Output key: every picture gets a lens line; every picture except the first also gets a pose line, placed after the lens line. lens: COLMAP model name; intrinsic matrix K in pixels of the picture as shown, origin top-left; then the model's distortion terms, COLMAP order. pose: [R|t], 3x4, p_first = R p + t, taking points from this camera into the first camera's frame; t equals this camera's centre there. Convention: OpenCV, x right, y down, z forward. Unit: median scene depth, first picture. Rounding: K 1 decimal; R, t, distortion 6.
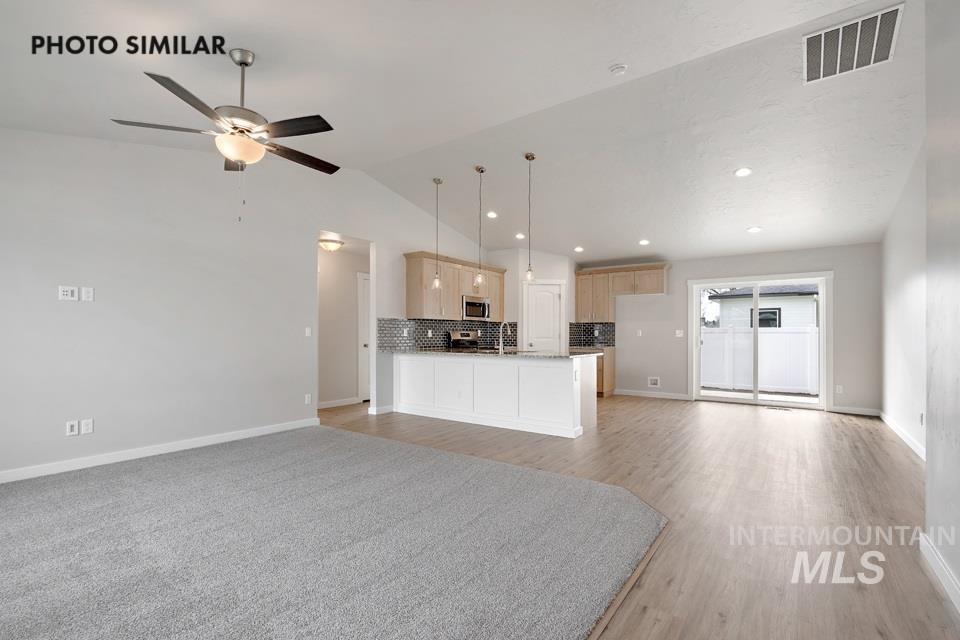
lens RADIAL K [[438.6, 0, 483.0], [0, 438.6, 333.8], [0, 0, 1]] dist [-0.007978, 0.002532]
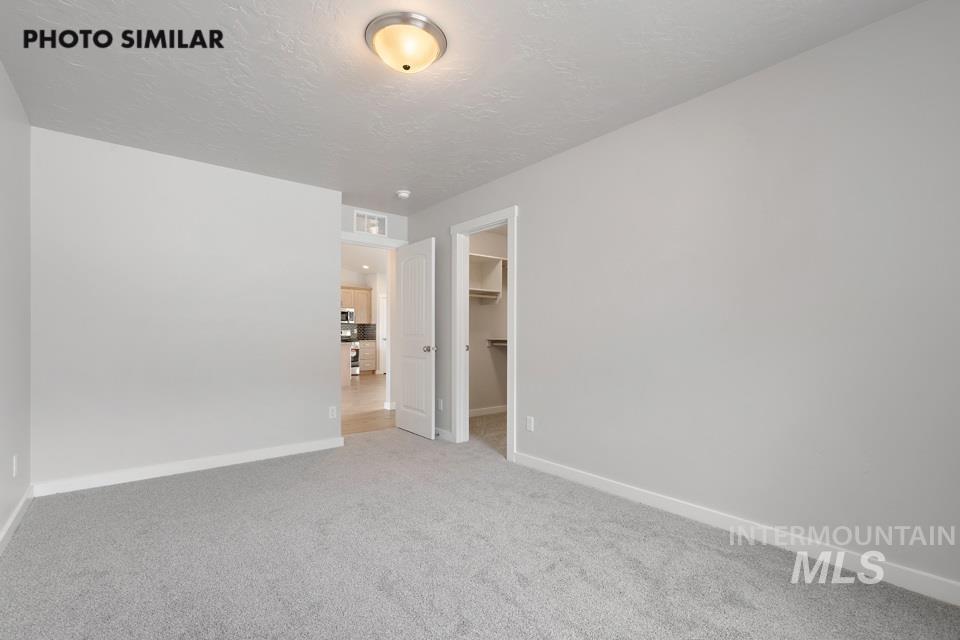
lens RADIAL K [[438.6, 0, 480.6], [0, 438.6, 327.7], [0, 0, 1]] dist [-0.007978, 0.002532]
pose [[0.967102, -0.006045, -0.254319, 0.838485], [0.002337, 0.999887, -0.014880, 0.009832], [0.254380, 0.013796, 0.967006, -0.356677]]
